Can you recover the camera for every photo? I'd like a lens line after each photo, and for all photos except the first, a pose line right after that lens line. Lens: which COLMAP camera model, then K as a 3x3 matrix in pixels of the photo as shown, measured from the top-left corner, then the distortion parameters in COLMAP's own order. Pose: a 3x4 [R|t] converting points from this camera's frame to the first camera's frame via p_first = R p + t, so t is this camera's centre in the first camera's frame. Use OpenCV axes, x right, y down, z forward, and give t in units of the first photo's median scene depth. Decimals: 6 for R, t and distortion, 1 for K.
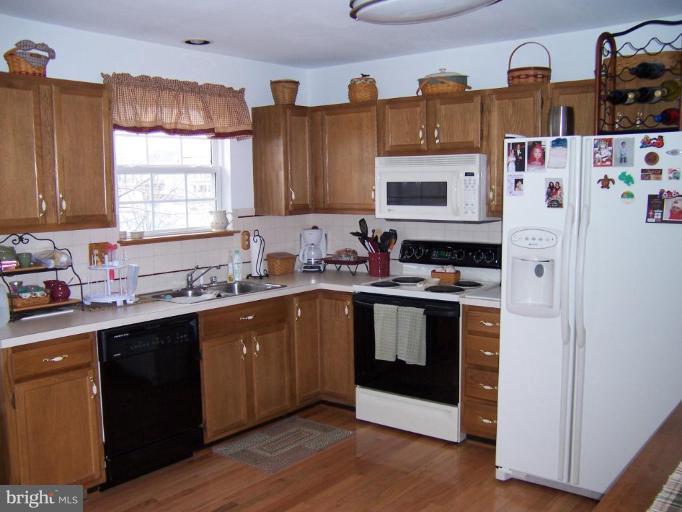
lens RADIAL K [[686.8, 0, 345.7], [0, 686.8, 259.5], [0, 0, 1]] dist [-0.140991, 0.231452]
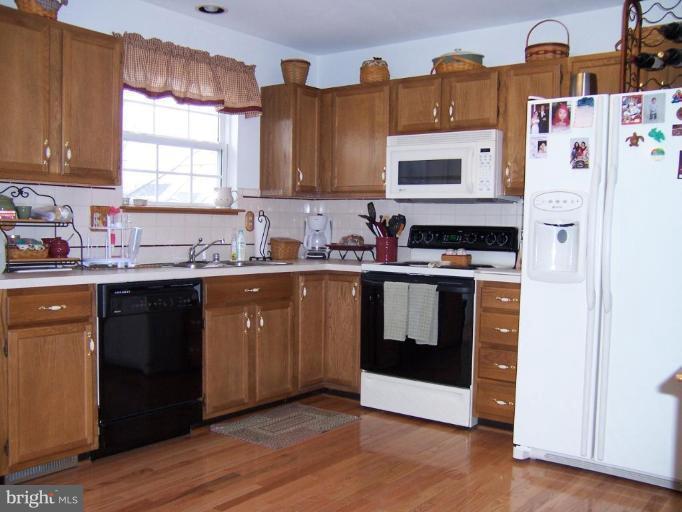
lens RADIAL K [[686.8, 0, 345.7], [0, 686.8, 259.5], [0, 0, 1]] dist [-0.140991, 0.231452]
pose [[0.999361, 0.029425, 0.020296, -0.033898], [-0.028178, 0.997847, -0.059221, 0.094804], [-0.021995, 0.058611, 0.998039, 0.038611]]
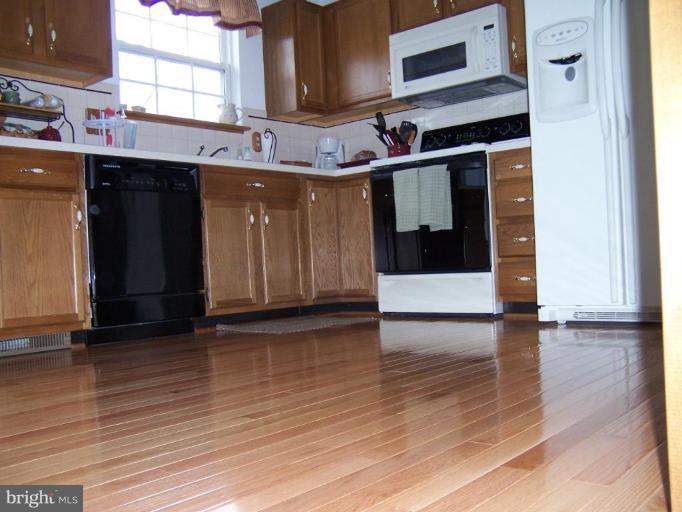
lens RADIAL K [[686.8, 0, 345.7], [0, 686.8, 259.5], [0, 0, 1]] dist [-0.140991, 0.231452]
pose [[0.998229, -0.035594, -0.047659, 0.018341], [0.030191, 0.993512, -0.109648, 0.287205], [0.051252, 0.108015, 0.992827, 0.104634]]
